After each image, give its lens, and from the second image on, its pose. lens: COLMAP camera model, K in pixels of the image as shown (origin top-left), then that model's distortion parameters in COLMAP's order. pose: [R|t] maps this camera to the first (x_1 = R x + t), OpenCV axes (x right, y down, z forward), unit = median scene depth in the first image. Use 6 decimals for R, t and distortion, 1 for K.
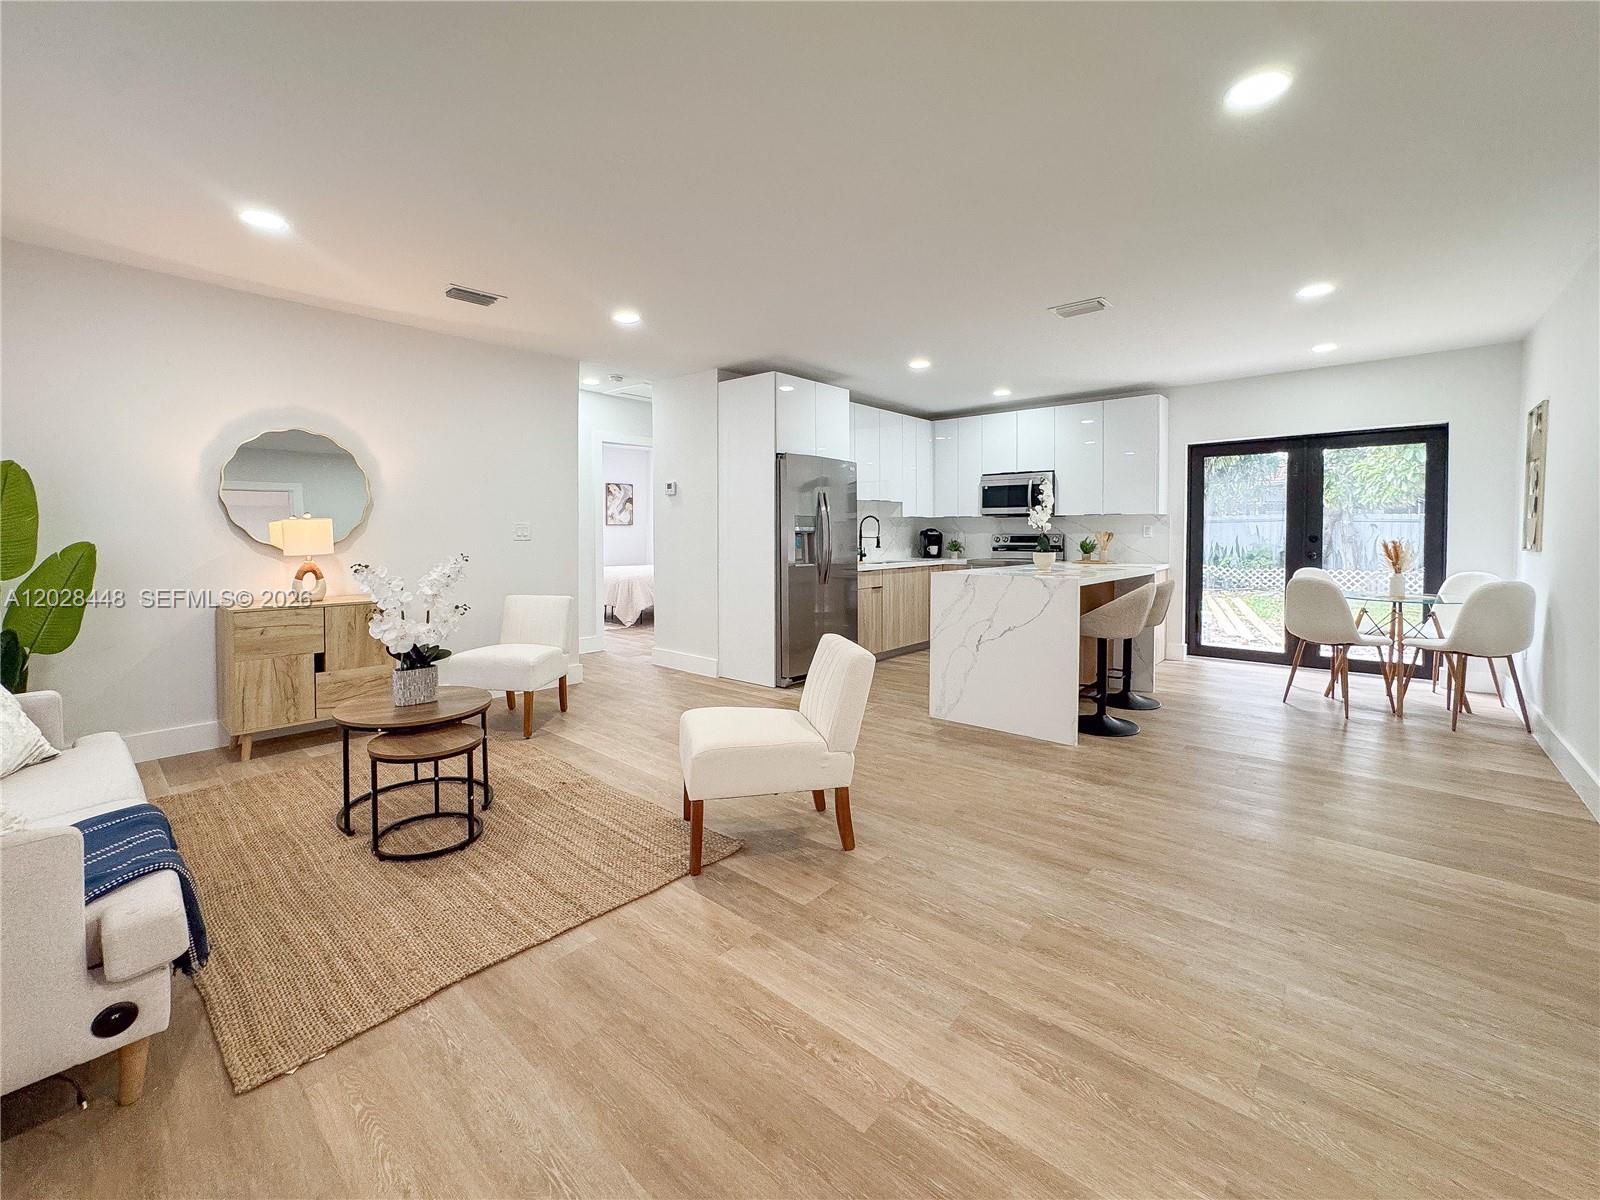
lens RADIAL K [[645.3, 0, 800.0], [0, 645.3, 598.2], [0, 0, 1]] dist [-0.009655, 0.000369]
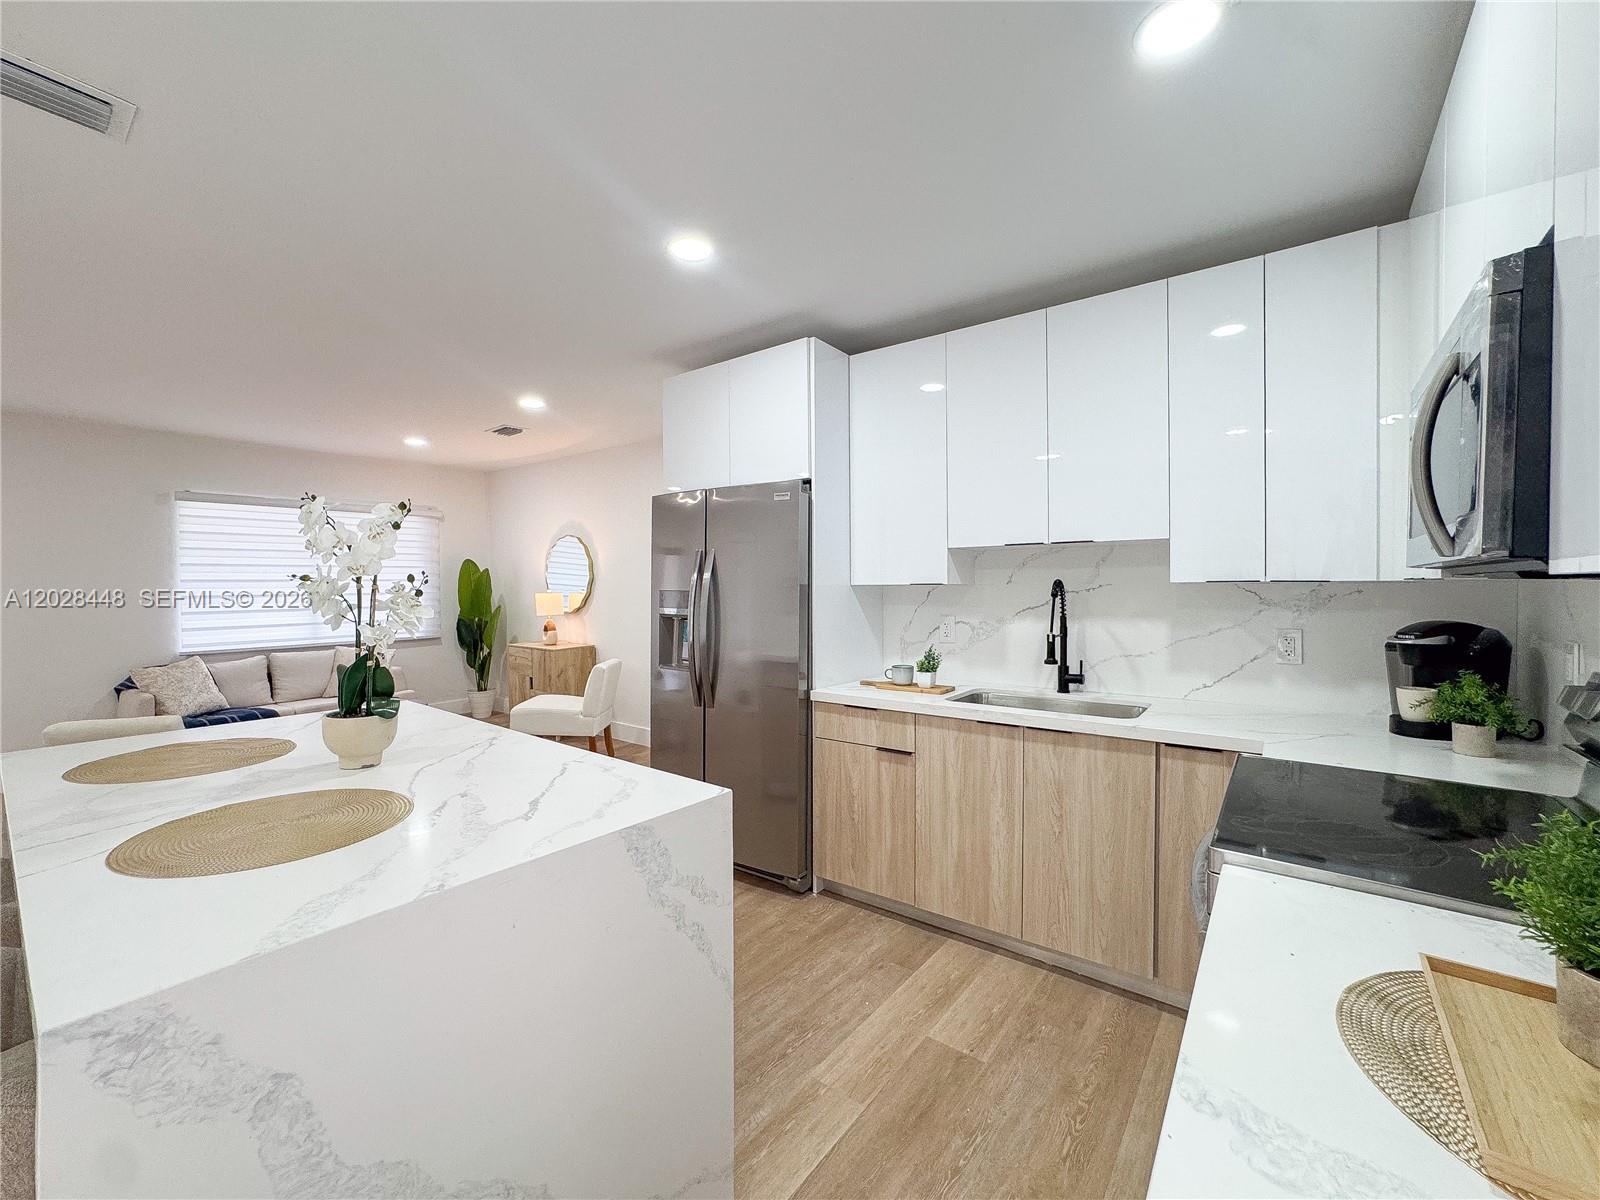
lens RADIAL K [[645.3, 0, 798.6], [0, 645.3, 597.5], [0, 0, 1]] dist [-0.009655, 0.000369]
pose [[0.060817, 0.018406, -0.997979, 0.554694], [-0.095268, 0.995373, 0.012552, -0.121356], [0.993592, 0.094312, 0.062289, 0.927787]]
